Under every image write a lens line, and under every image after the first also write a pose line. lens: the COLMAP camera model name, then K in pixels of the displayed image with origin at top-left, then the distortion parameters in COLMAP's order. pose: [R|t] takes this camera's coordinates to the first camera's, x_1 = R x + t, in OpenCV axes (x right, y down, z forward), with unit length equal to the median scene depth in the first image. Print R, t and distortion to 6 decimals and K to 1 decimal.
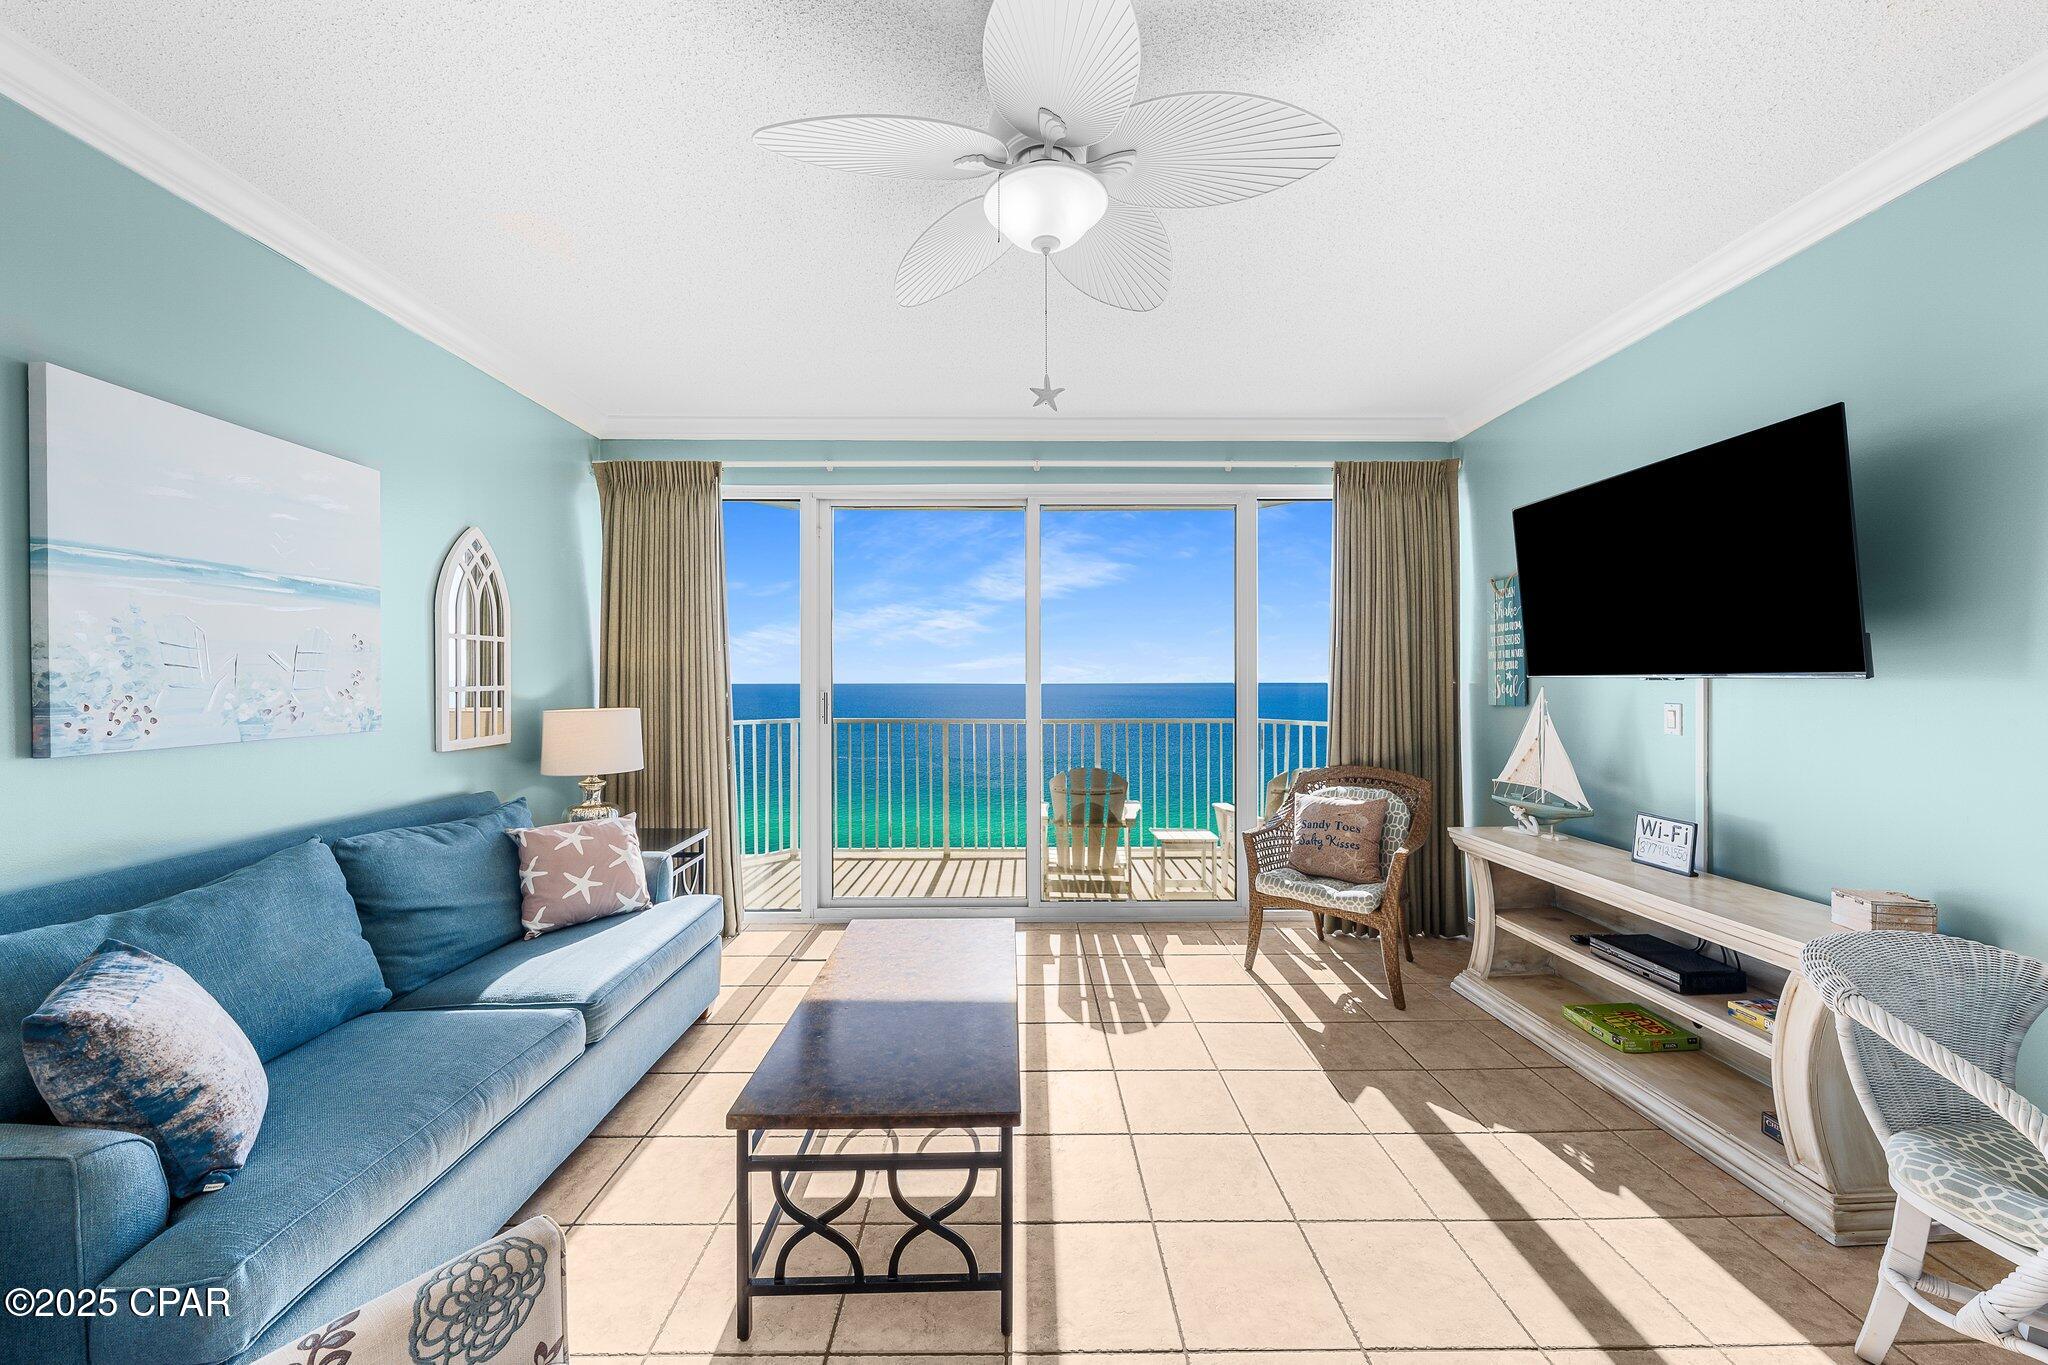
lens RADIAL K [[749.2, 0, 1021.3], [0, 749.2, 681.5], [0, 0, 1]] dist [-0.001273, -0.000295]
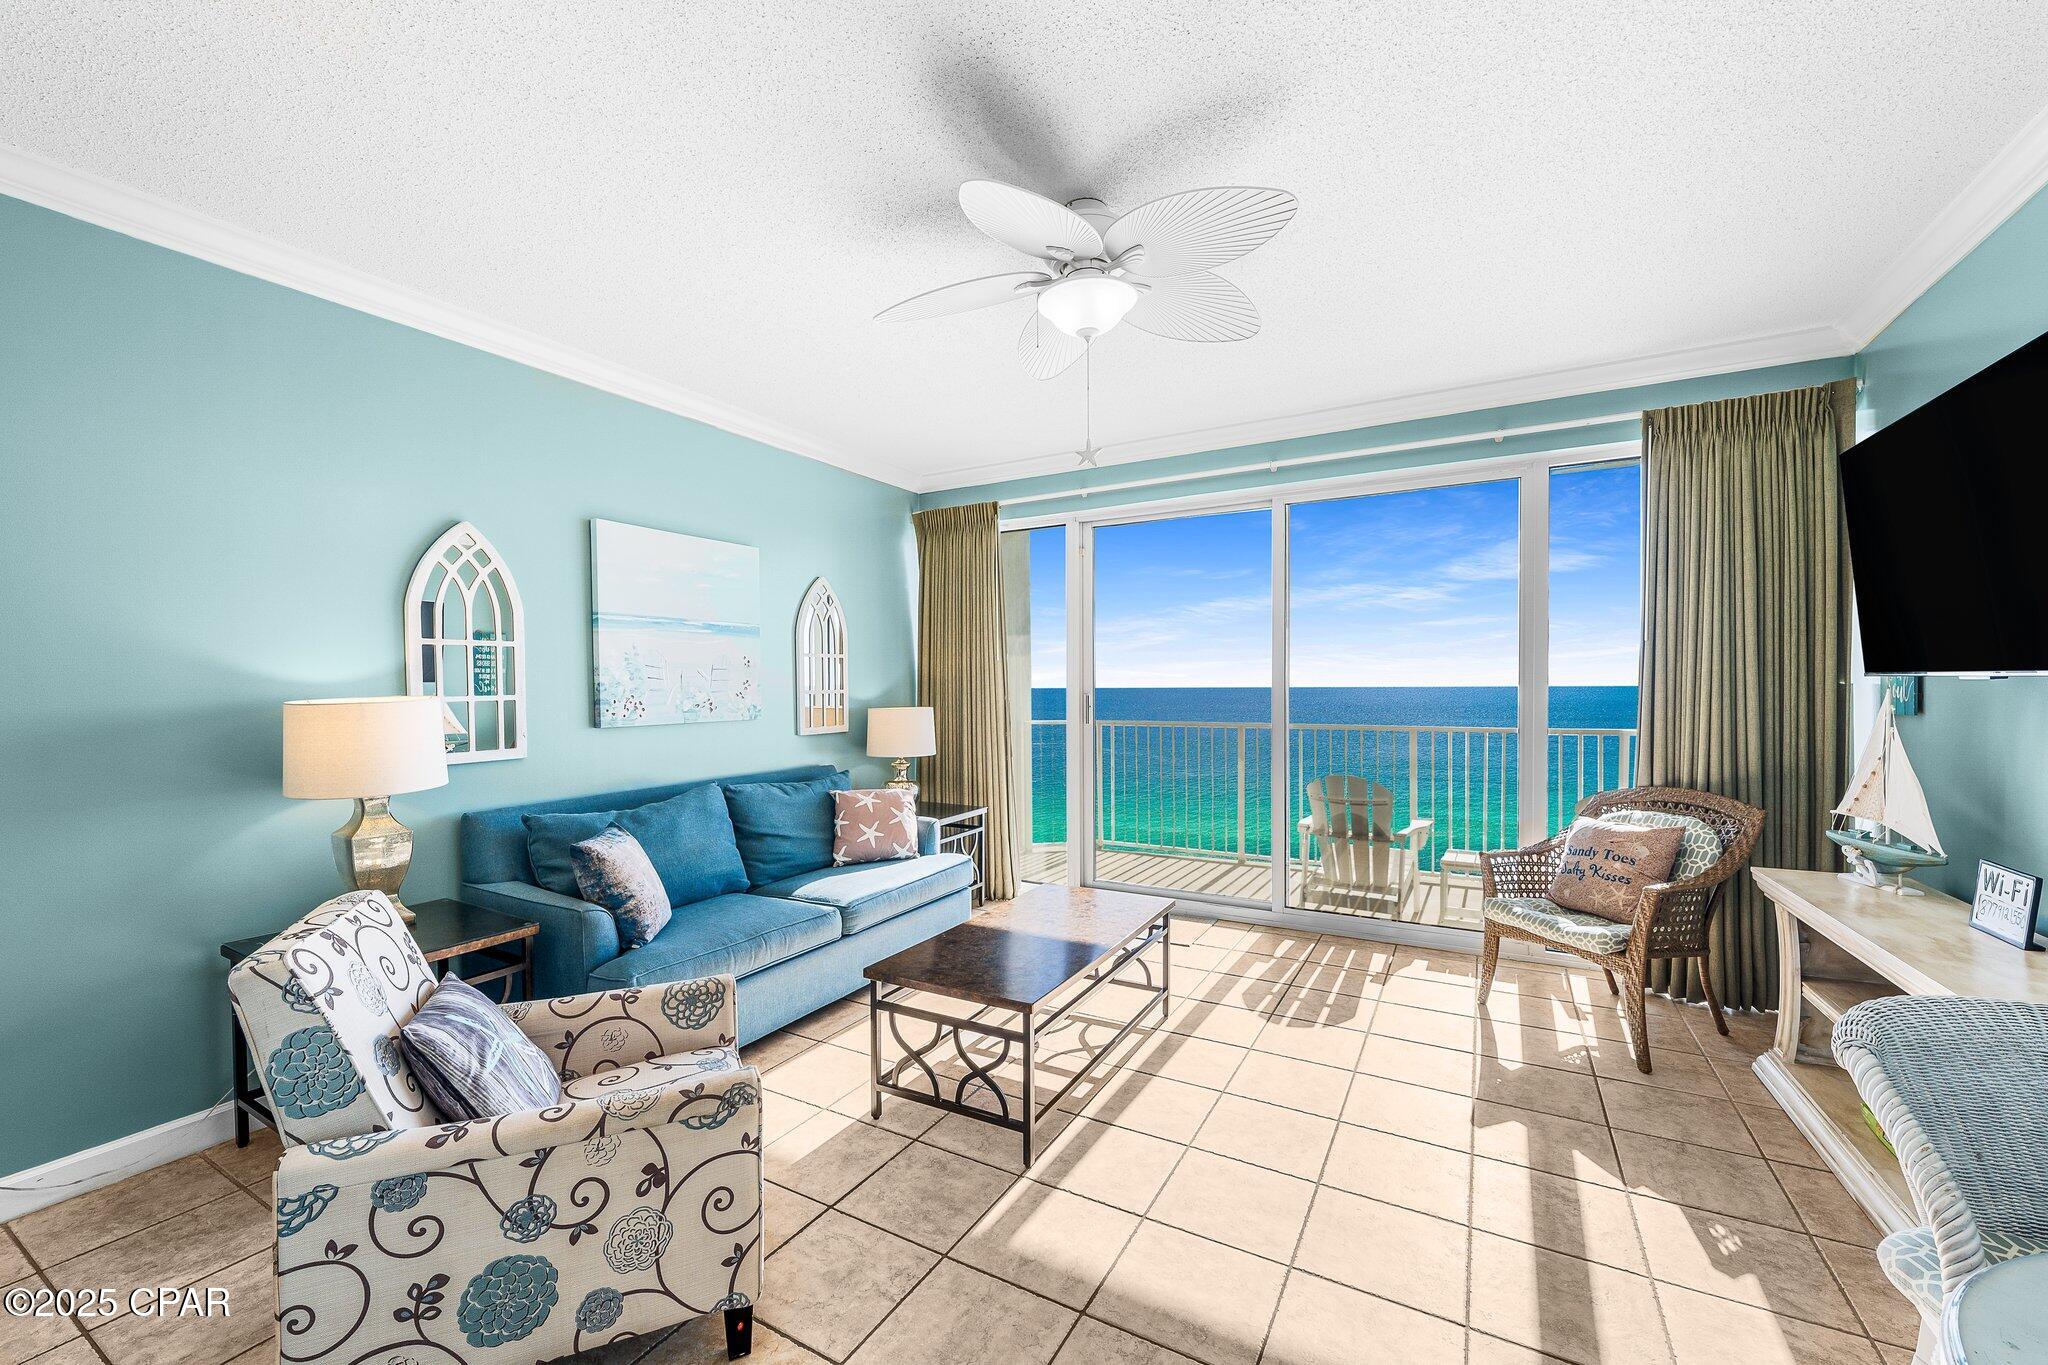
lens RADIAL K [[815.0, 0, 1021.6], [0, 815.0, 701.6], [0, 0, 1]] dist [-0.000798, -0.000122]
pose [[0.864234, 0.005517, -0.503059, 0.363121], [0.004622, 0.999811, 0.018904, 0.000848], [0.503068, -0.018663, 0.864045, -0.135608]]
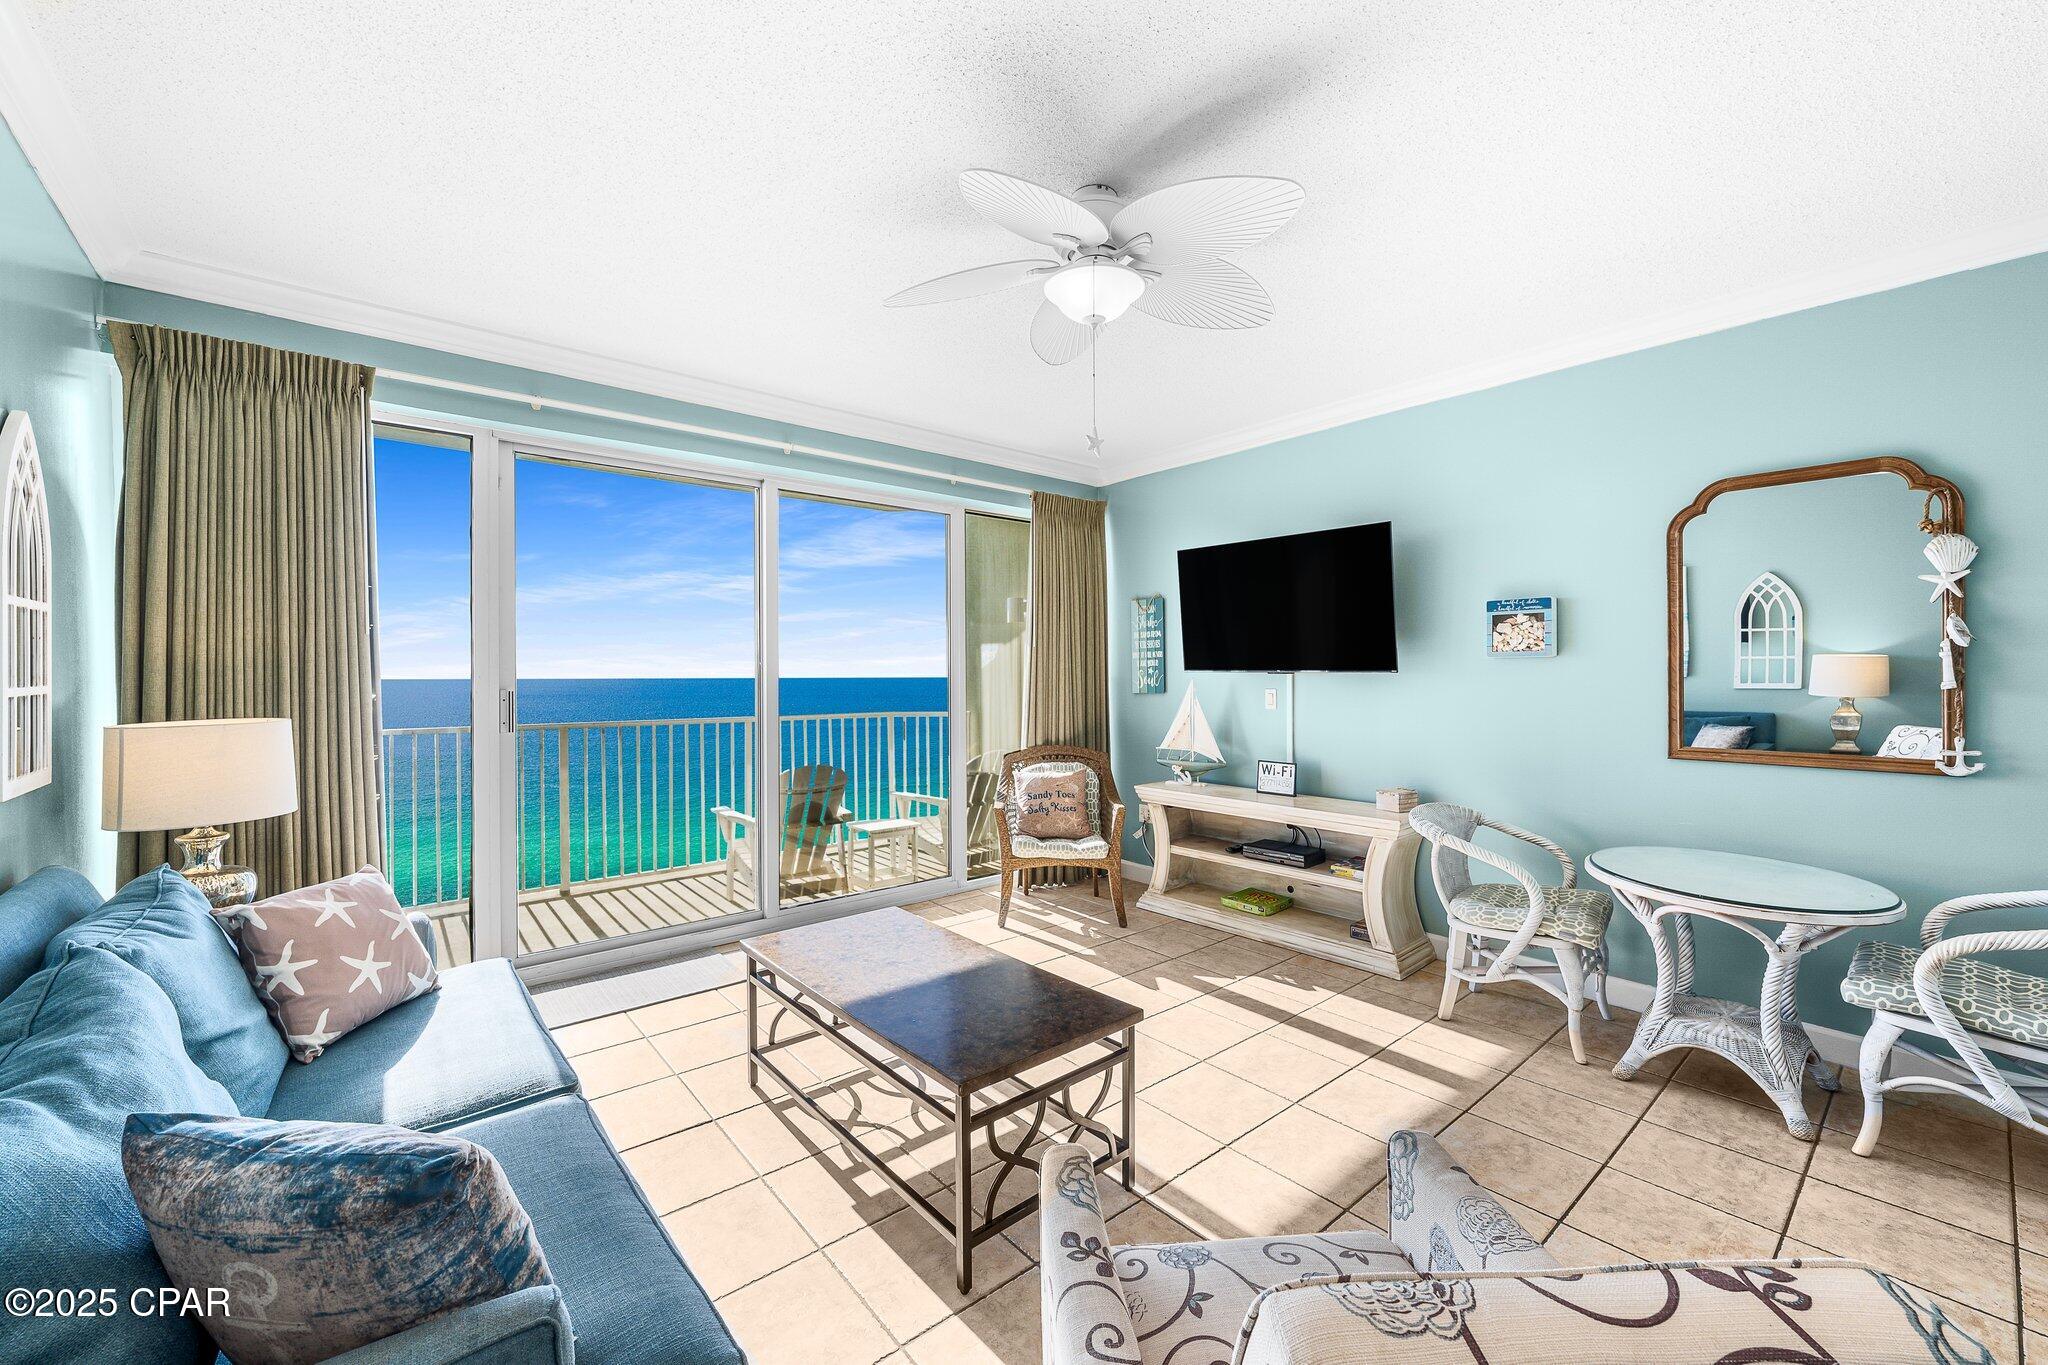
lens RADIAL K [[807.2, 0, 1018.0], [0, 807.2, 676.5], [0, 0, 1]] dist [-0.000134, 0.000161]
pose [[0.775088, -0.003462, 0.631844, -0.525986], [0.003884, 0.999992, 0.000714, 0.000591], [-0.631841, 0.001901, 0.775095, 0.030251]]
